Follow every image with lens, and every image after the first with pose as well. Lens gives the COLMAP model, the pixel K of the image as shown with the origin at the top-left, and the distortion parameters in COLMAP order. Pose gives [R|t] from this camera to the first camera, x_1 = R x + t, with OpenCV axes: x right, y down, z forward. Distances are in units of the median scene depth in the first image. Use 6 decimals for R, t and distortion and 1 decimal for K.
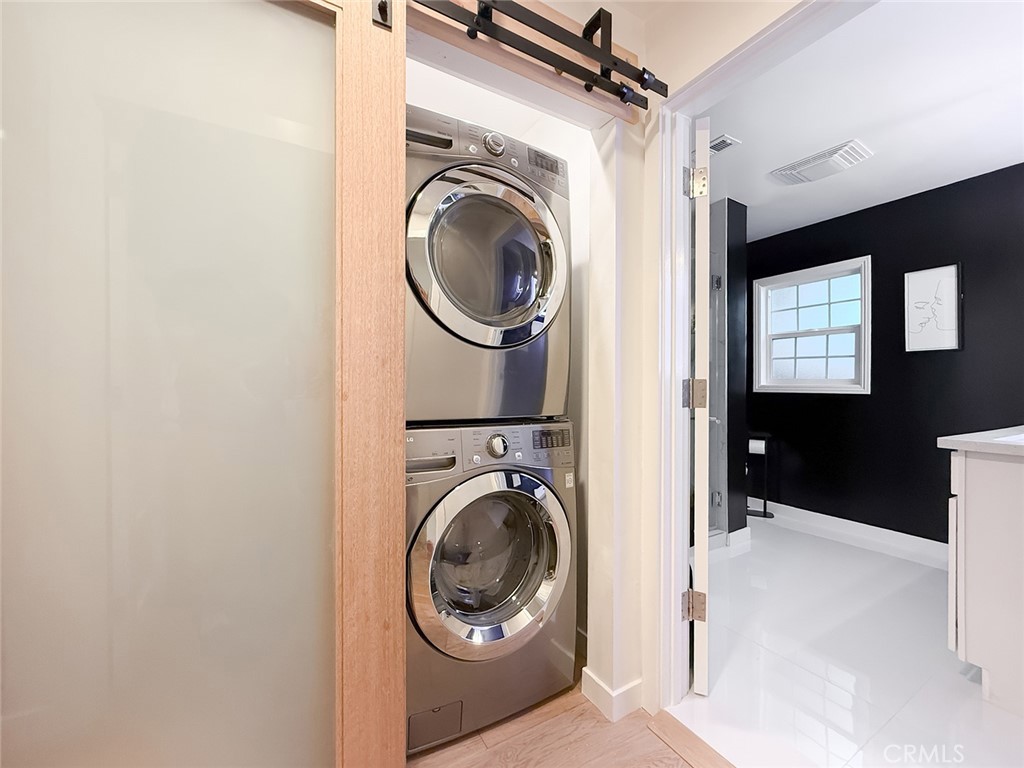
lens RADIAL K [[416.3, 0, 512.0], [0, 416.3, 384.0], [0, 0, 1]] dist [0.001661, 0.000050]
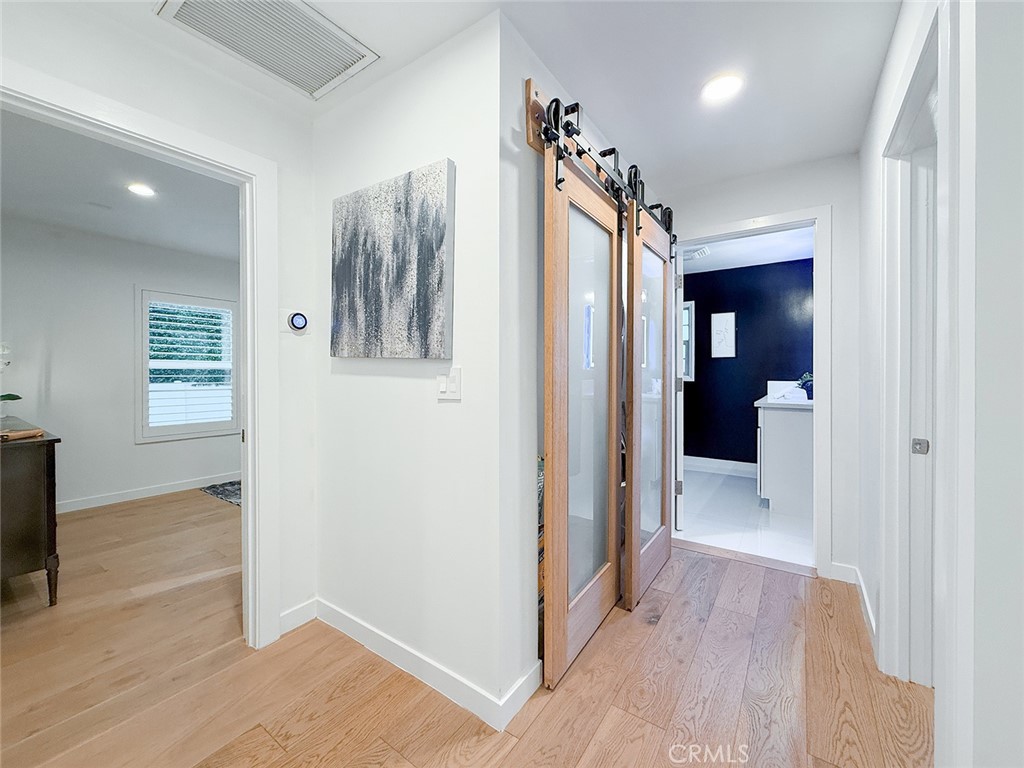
lens RADIAL K [[413.9, 0, 509.7], [0, 413.9, 376.7], [0, 0, 1]] dist [0.000372, 0.000092]
pose [[0.906159, -0.007721, 0.422867, -0.544925], [0.001891, 0.999897, 0.014205, -0.019752], [-0.422933, -0.012073, 0.906081, -0.225704]]
